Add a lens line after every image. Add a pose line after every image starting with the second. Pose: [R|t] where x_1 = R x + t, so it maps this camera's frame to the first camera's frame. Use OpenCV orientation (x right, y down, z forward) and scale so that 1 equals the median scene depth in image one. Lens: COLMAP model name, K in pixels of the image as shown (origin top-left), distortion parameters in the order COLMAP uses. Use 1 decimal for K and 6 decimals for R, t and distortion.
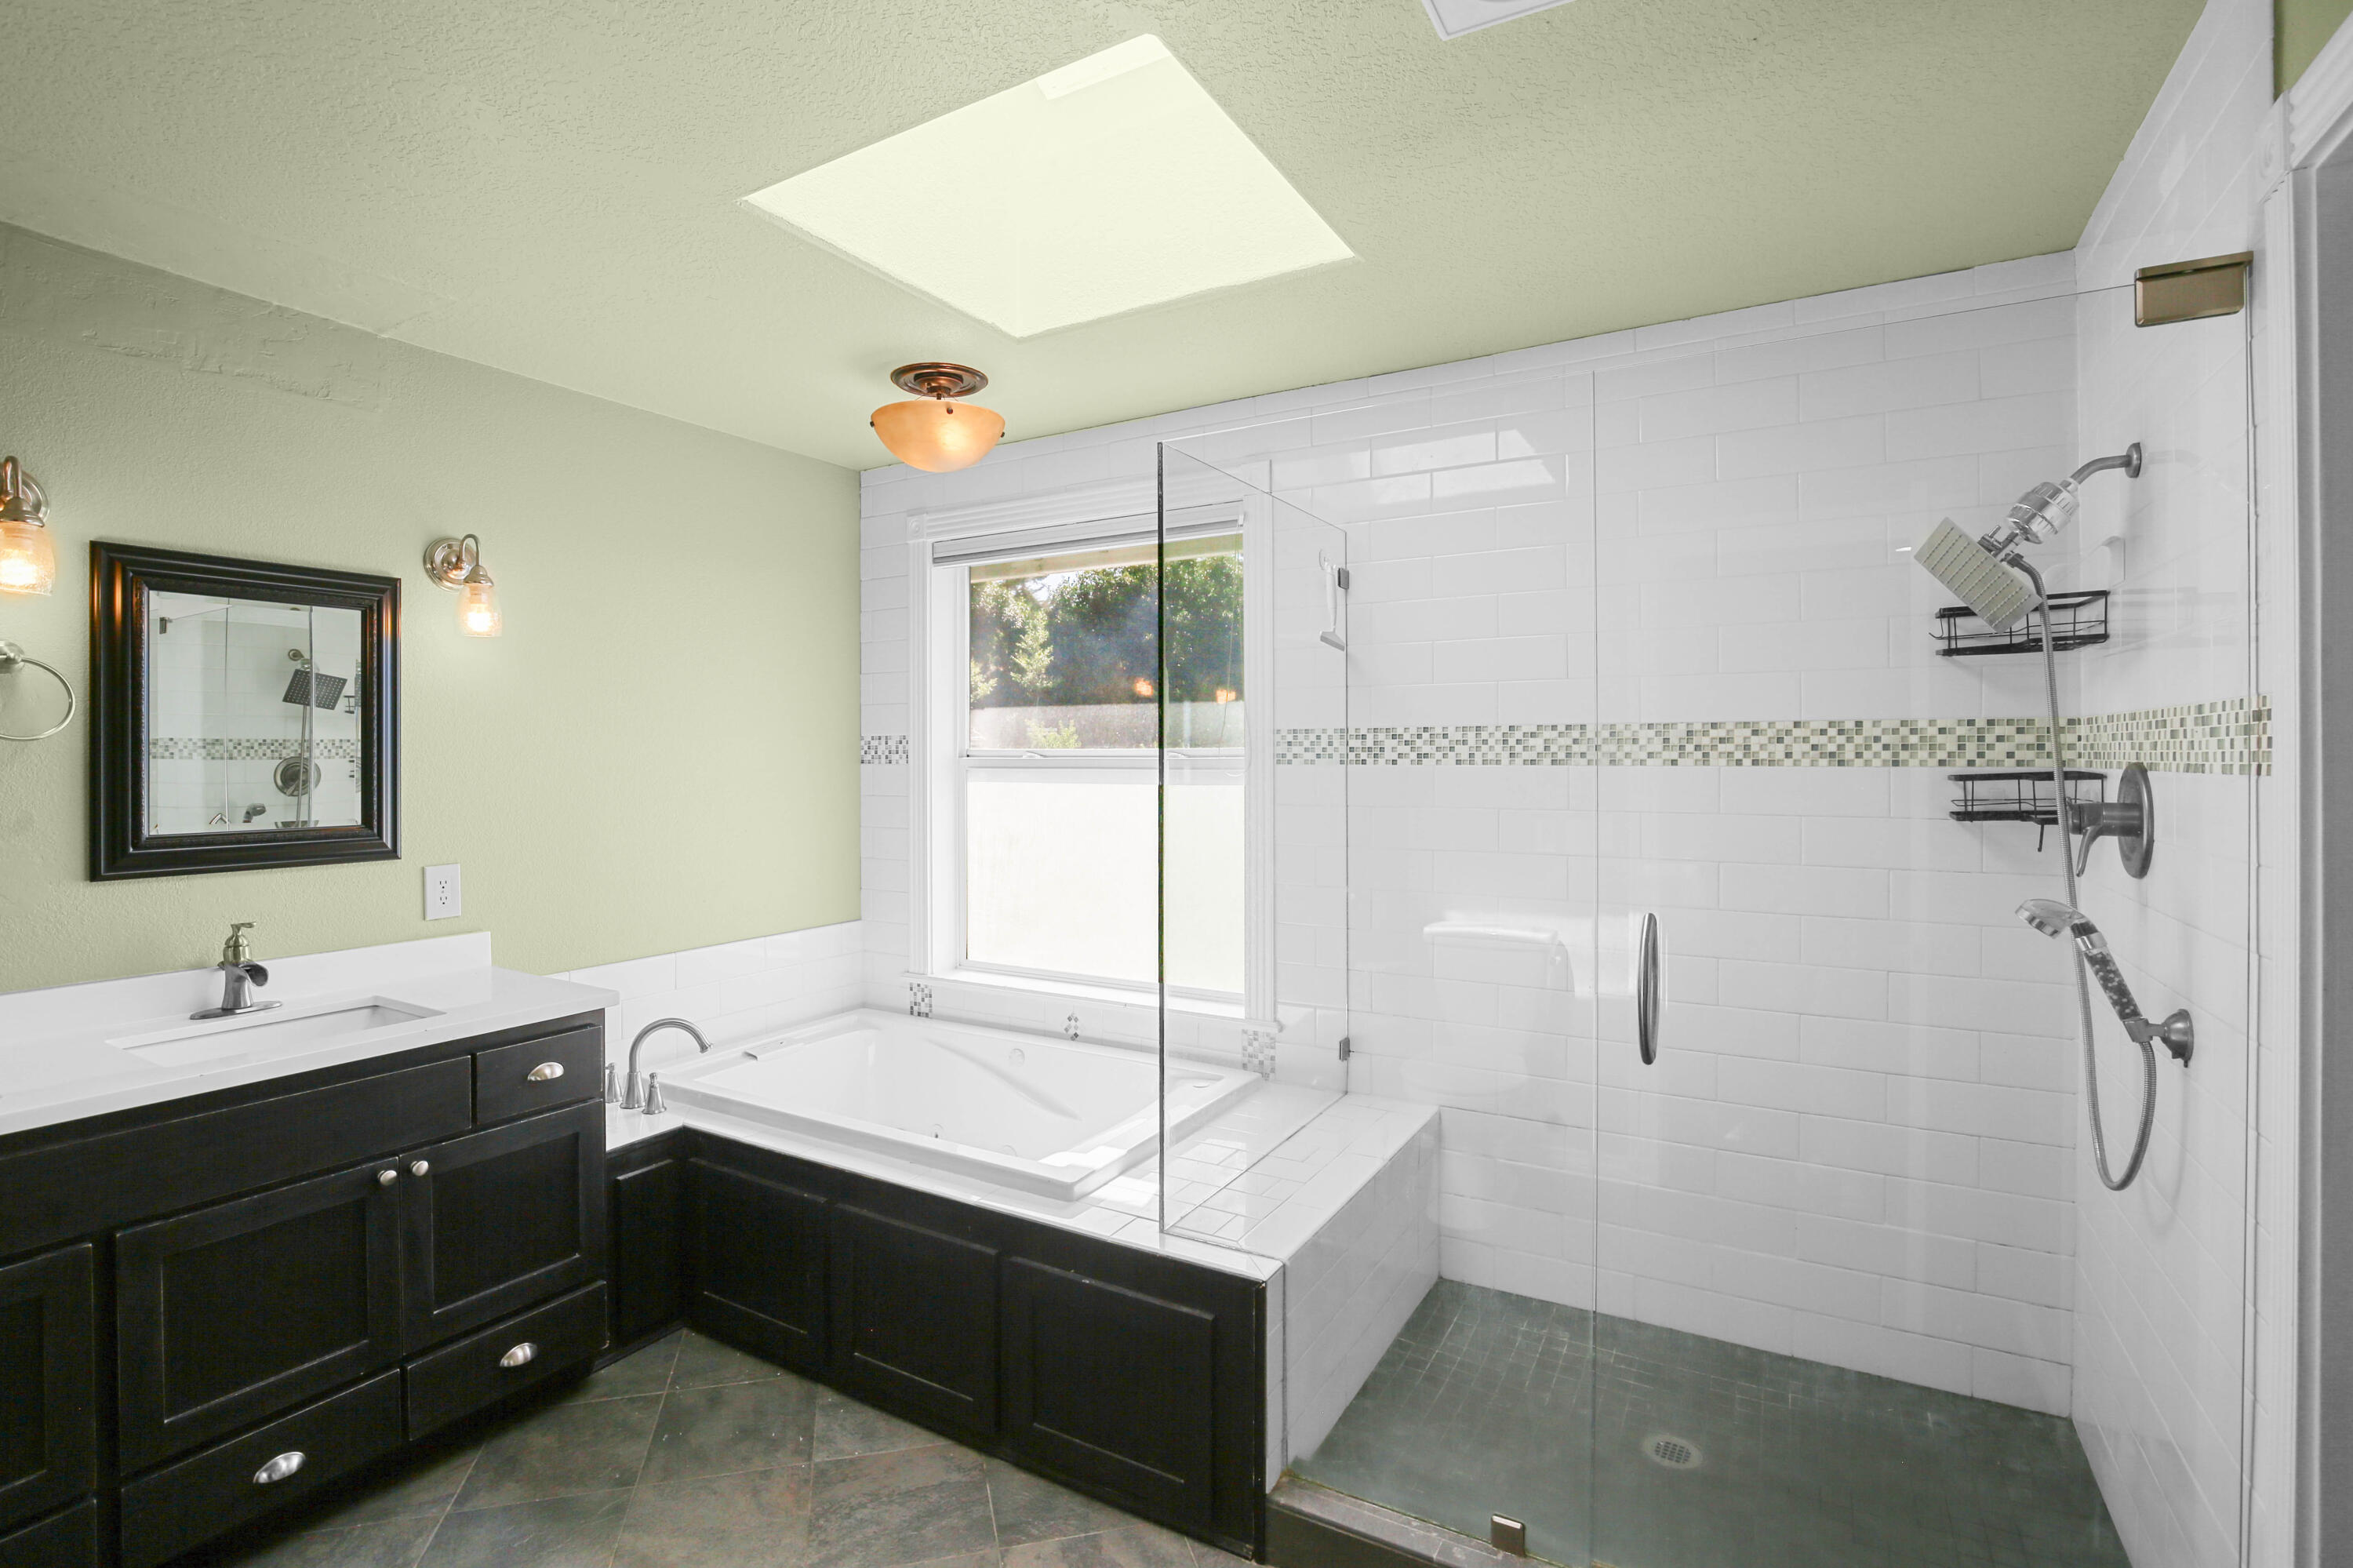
lens RADIAL K [[1091.8, 0, 1155.2], [0, 1091.8, 764.9], [0, 0, 1]] dist [-0.035000, 0.012356]
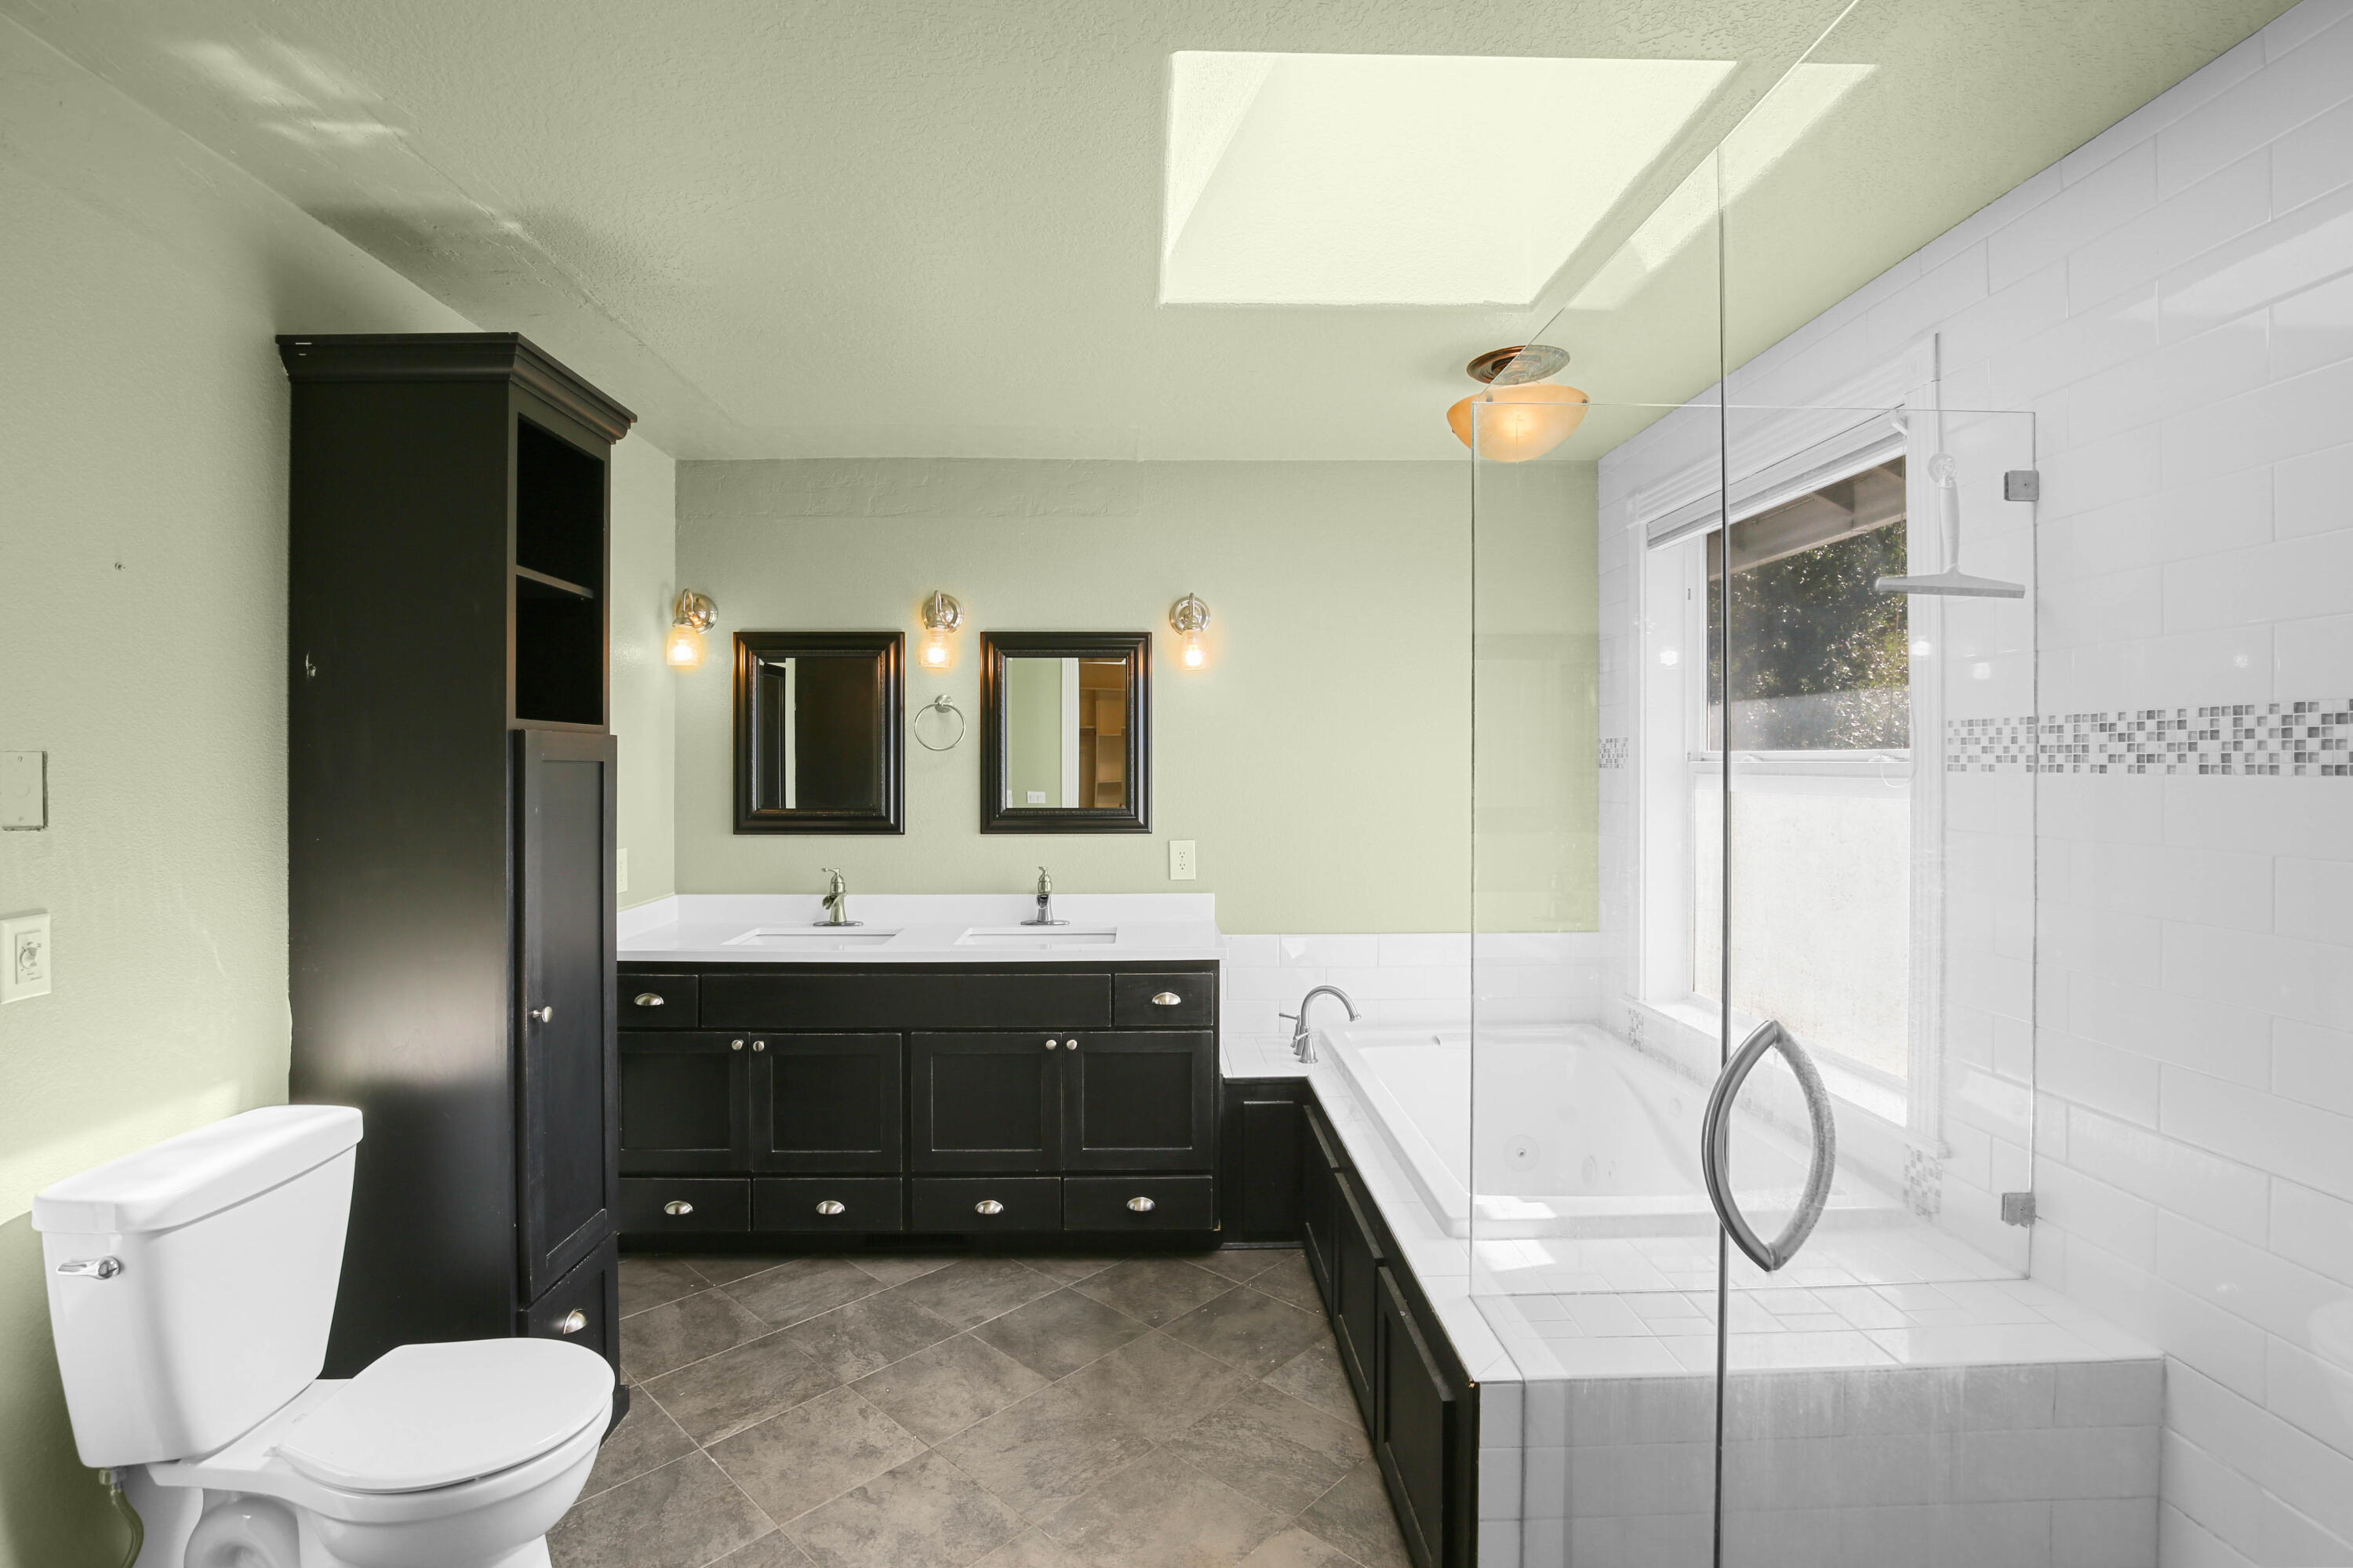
lens RADIAL K [[1103.2, 0, 1176.5], [0, 1103.2, 784.0], [0, 0, 1]] dist [-0.002725, -0.000257]
pose [[0.545986, 0.017976, -0.837601, 0.476445], [-0.005997, 0.999828, 0.017548, -0.001833], [0.837773, -0.004558, 0.546000, 0.232509]]
